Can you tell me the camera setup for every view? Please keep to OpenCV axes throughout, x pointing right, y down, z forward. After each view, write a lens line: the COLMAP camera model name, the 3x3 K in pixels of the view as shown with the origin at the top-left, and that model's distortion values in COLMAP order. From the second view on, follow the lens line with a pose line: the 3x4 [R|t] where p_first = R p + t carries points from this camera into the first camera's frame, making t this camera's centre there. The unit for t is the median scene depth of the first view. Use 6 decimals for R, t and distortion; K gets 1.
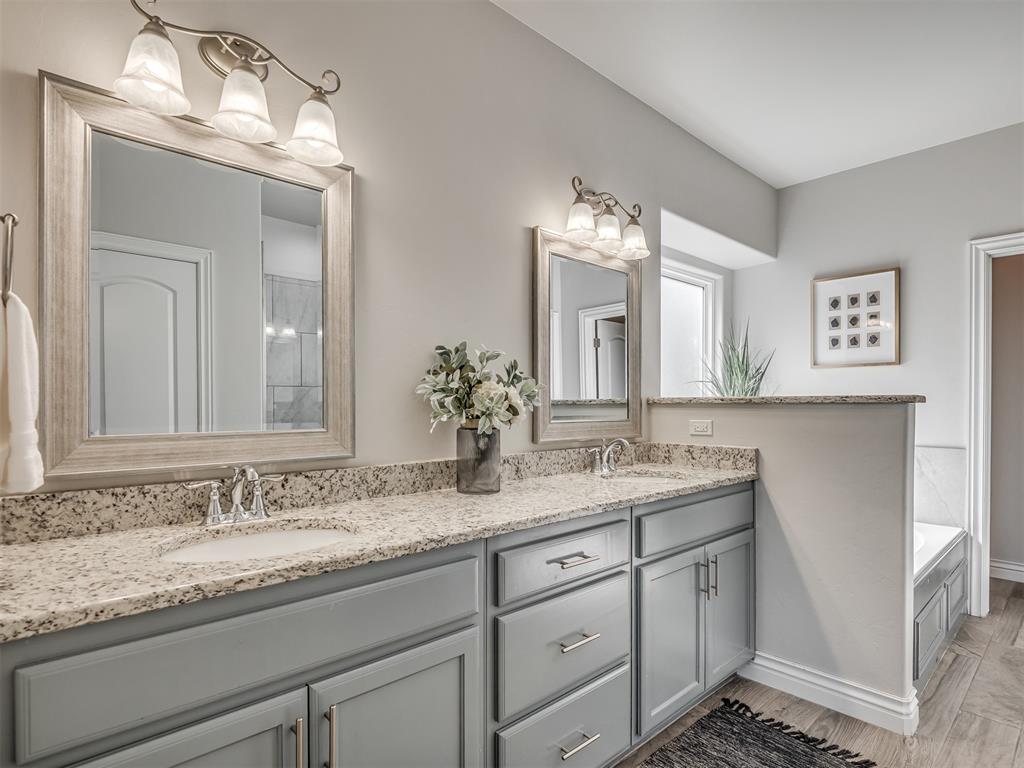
lens RADIAL K [[532.1, 0, 495.5], [0, 532.1, 401.1], [0, 0, 1]] dist [0.002617, -0.001291]
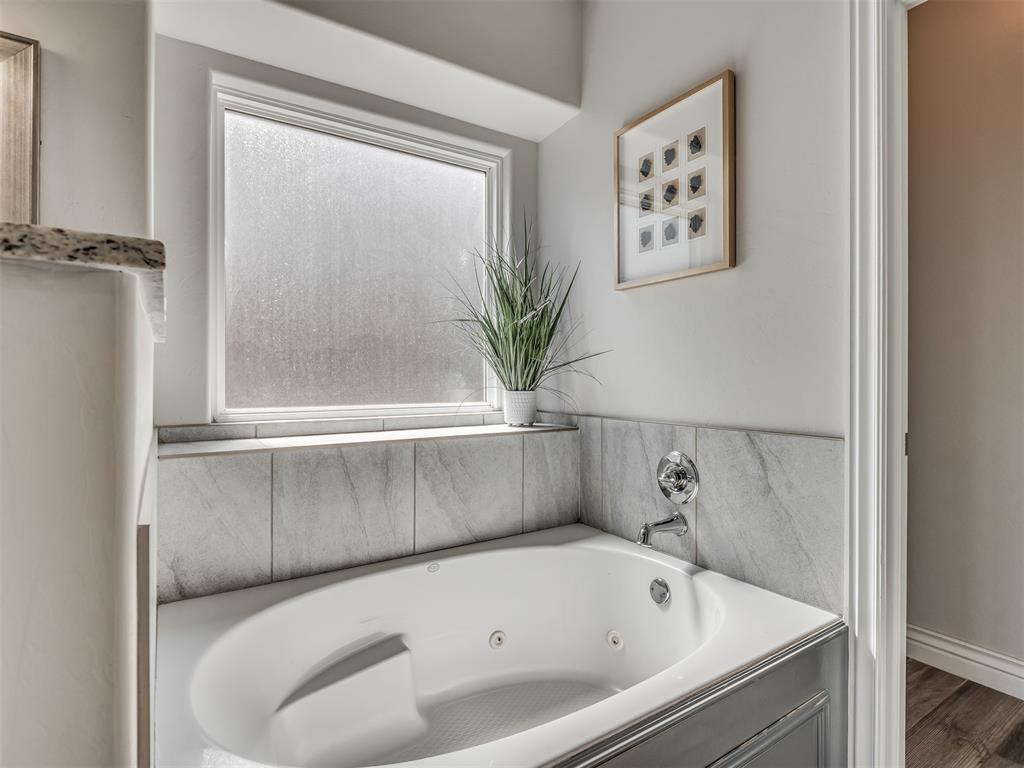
lens RADIAL K [[532.1, 0, 511.0], [0, 532.1, 382.6], [0, 0, 1]] dist [0.002617, -0.001291]
pose [[0.990662, -0.000039, -0.136339, 0.594984], [-0.000232, 0.999998, -0.001973, 0.038478], [0.136339, 0.001986, 0.990660, 0.460434]]
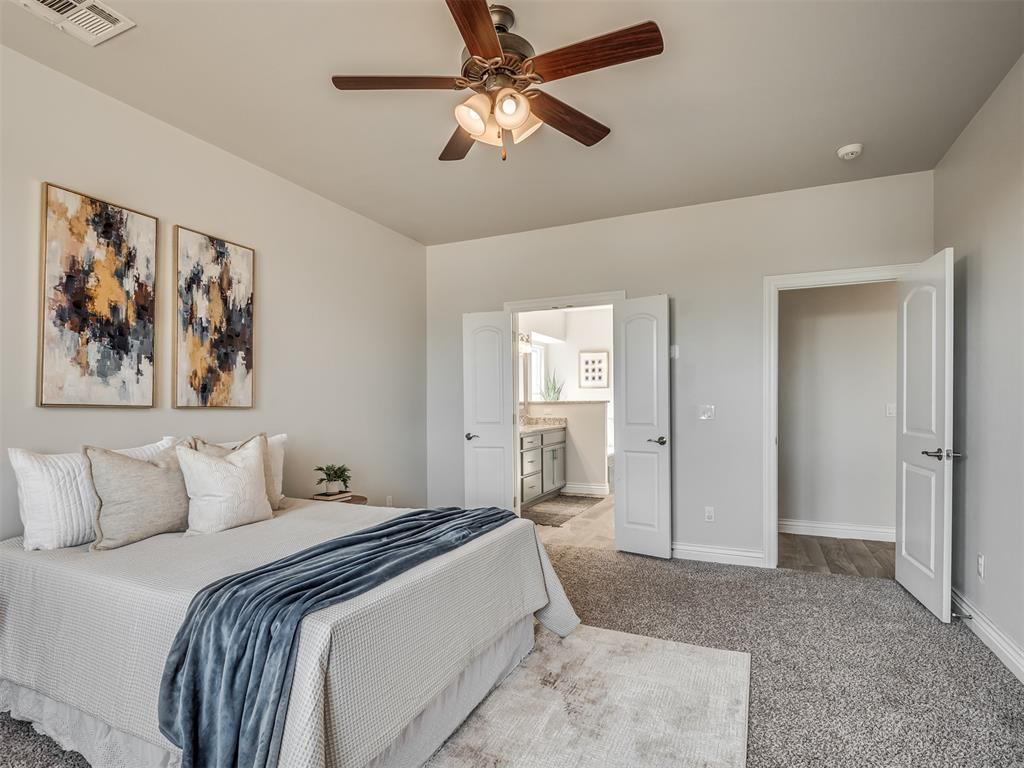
lens RADIAL K [[532.1, 0, 511.8], [0, 532.1, 392.1], [0, 0, 1]] dist [0.002617, -0.001291]
pose [[0.910231, 0.007238, 0.414038, -0.705093], [0.001588, 0.999779, -0.020970, 0.002717], [-0.414098, 0.019745, 0.910018, -1.106256]]
